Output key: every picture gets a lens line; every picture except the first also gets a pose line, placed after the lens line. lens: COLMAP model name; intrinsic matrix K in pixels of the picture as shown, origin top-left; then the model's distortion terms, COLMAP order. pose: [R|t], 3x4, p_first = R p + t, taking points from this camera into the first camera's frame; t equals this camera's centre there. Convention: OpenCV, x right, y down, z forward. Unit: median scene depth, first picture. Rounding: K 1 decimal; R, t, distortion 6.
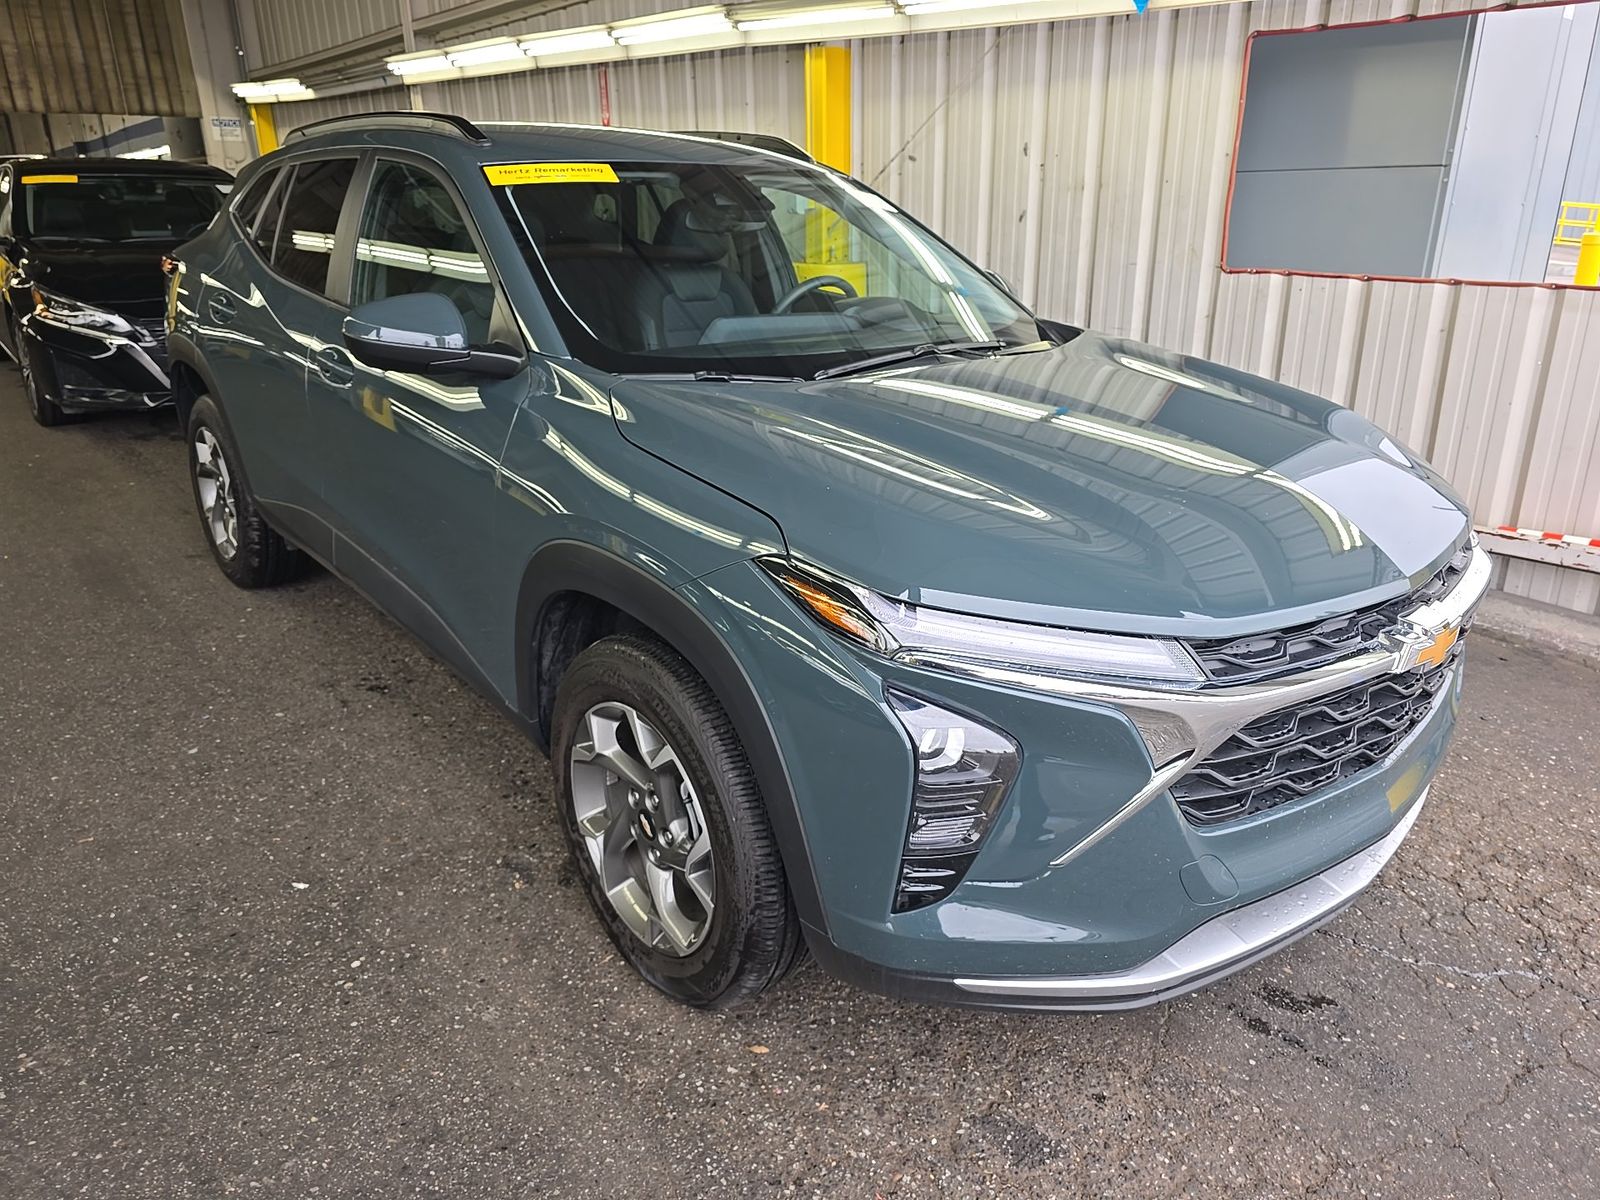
lens RADIAL K [[1083.2, 0, 811.7], [0, 1083.2, 592.5], [0, 0, 1]] dist [0.042314, -0.041900]
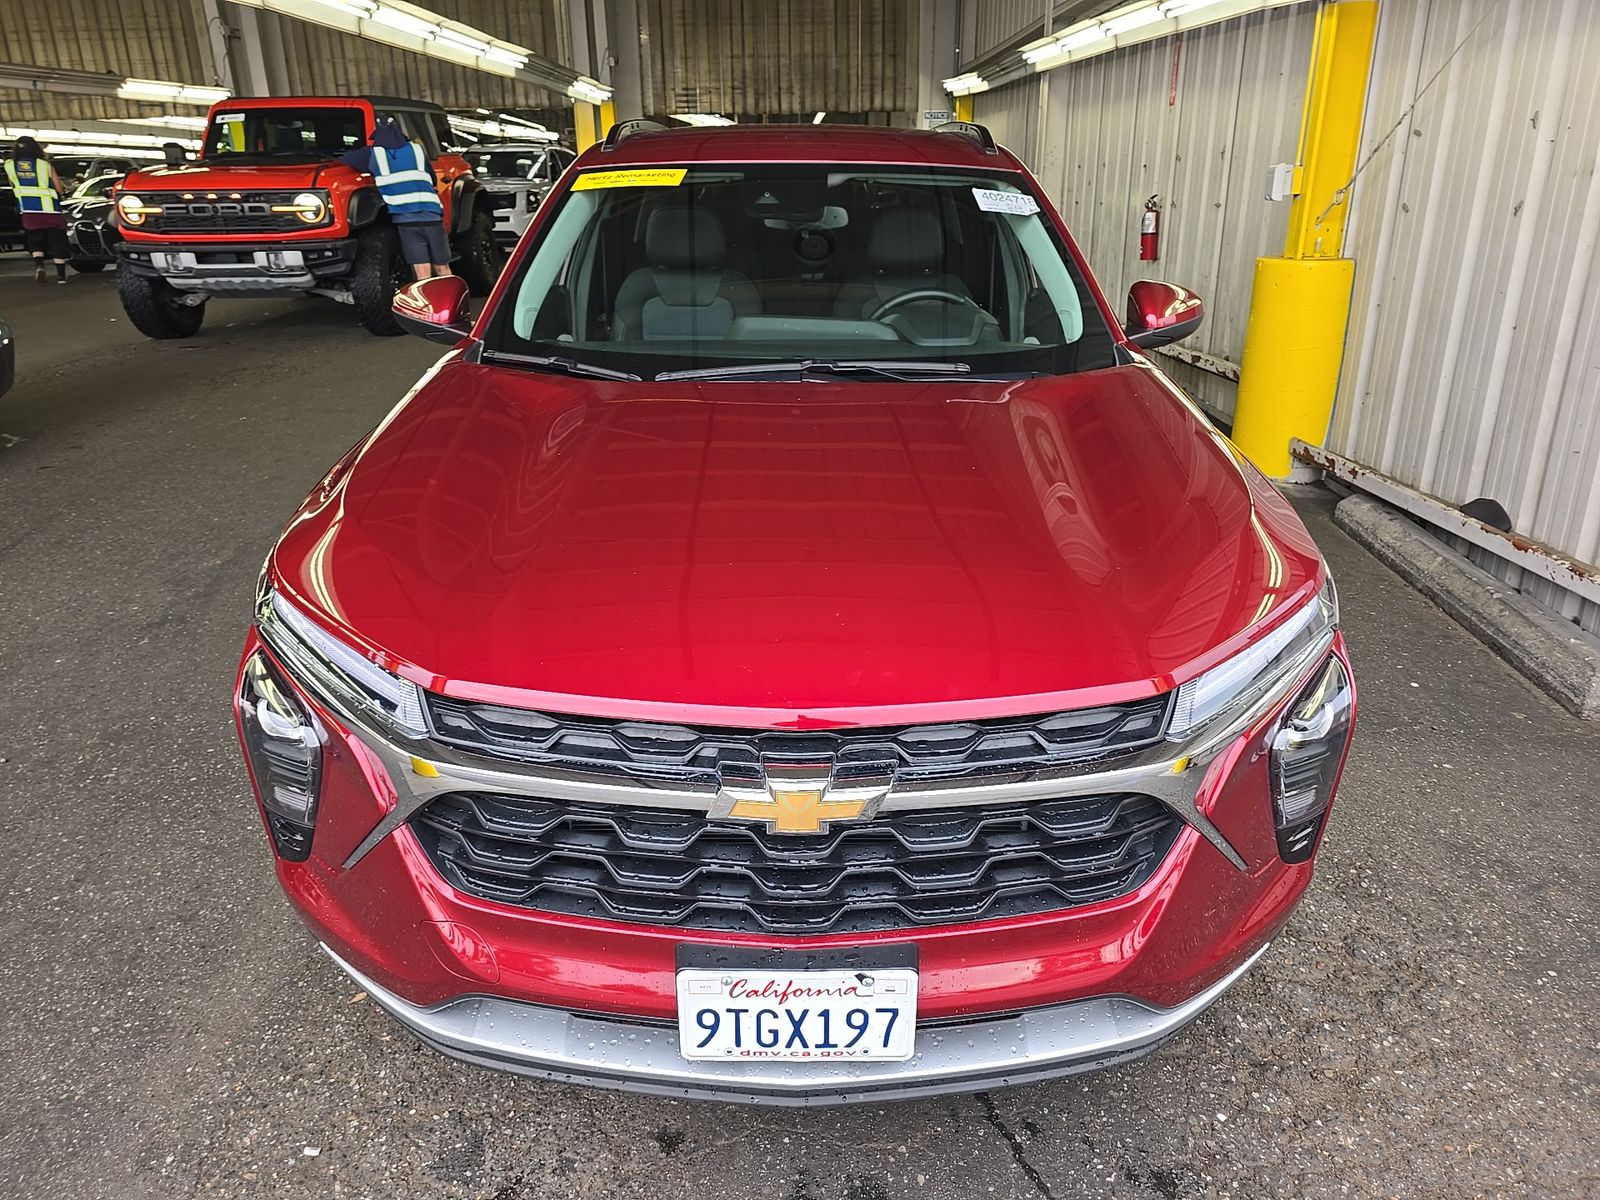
lens RADIAL K [[1083.2, 0, 802.0], [0, 1083.2, 596.5], [0, 0, 1]] dist [0.042314, -0.041900]
pose [[0.777967, 0.218504, -0.589087, 0.345320], [-0.205810, 0.974477, 0.089652, -0.056674], [0.593641, 0.051493, 0.803081, 0.128118]]
